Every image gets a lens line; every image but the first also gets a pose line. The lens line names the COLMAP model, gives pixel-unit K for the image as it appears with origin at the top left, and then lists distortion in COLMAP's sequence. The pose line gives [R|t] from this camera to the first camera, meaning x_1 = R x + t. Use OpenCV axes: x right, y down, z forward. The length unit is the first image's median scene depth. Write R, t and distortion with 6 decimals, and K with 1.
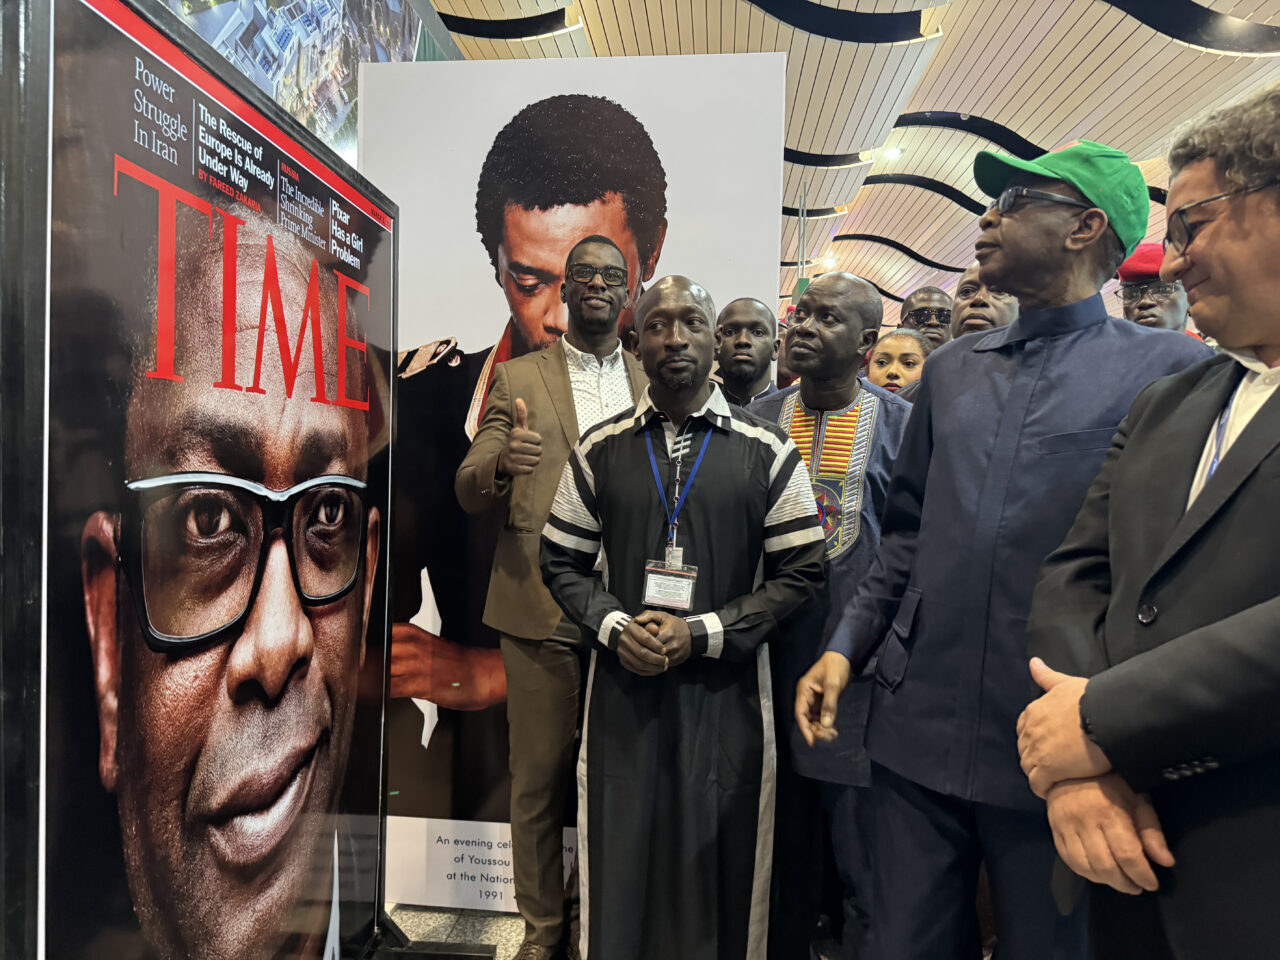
lens RADIAL K [[905.7, 0, 640.0], [0, 905.7, 480.0], [0, 0, 1]] dist [0.008076, -0.008156]
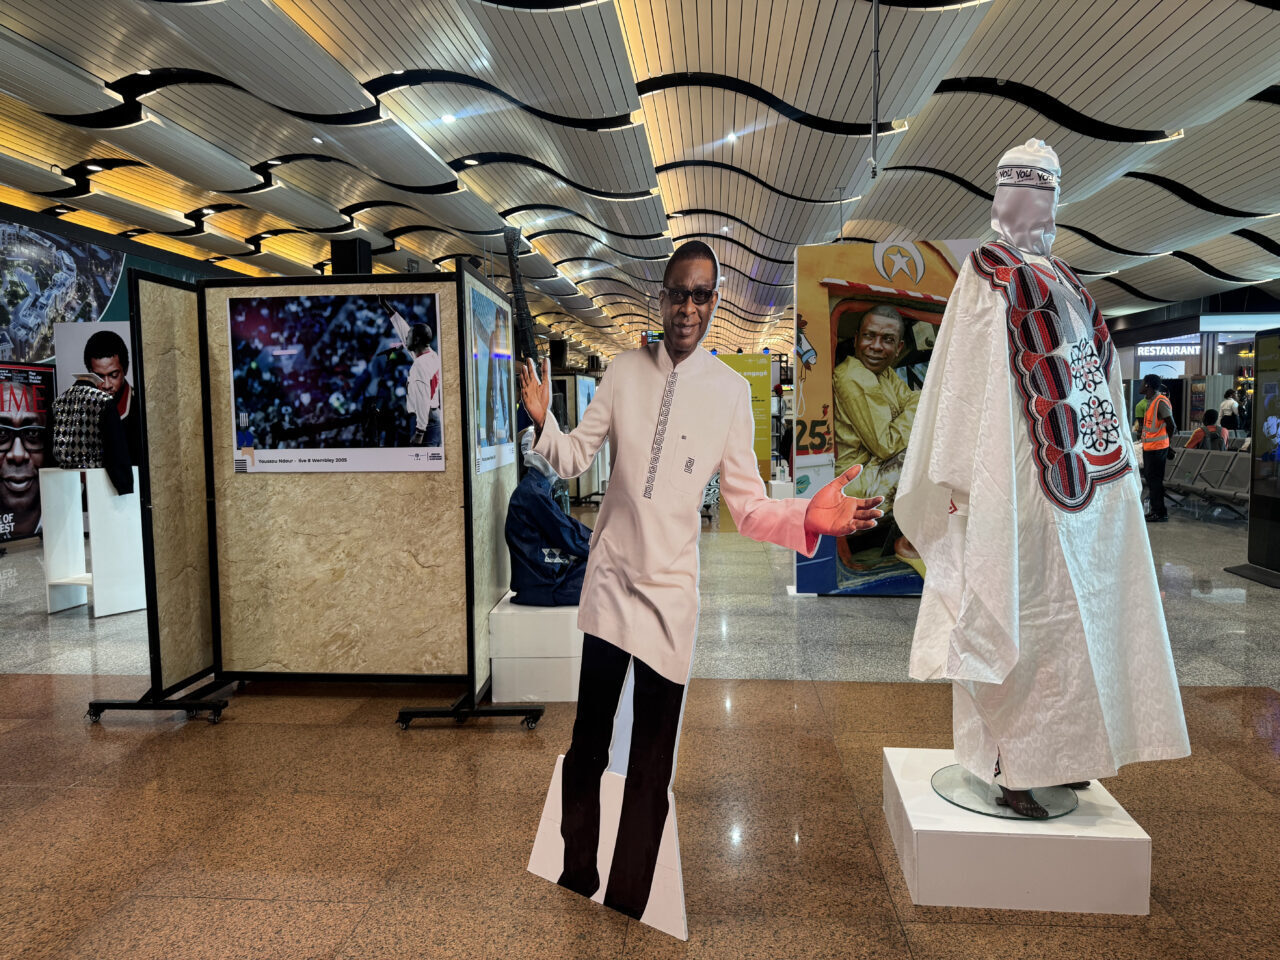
lens RADIAL K [[905.7, 0, 640.0], [0, 905.7, 480.0], [0, 0, 1]] dist [0.008076, -0.008156]
pose [[0.999601, -0.028045, 0.003301, 3.412456], [0.027842, 0.998335, 0.050511, 0.154603], [-0.004712, -0.050399, 0.998718, -4.628423]]
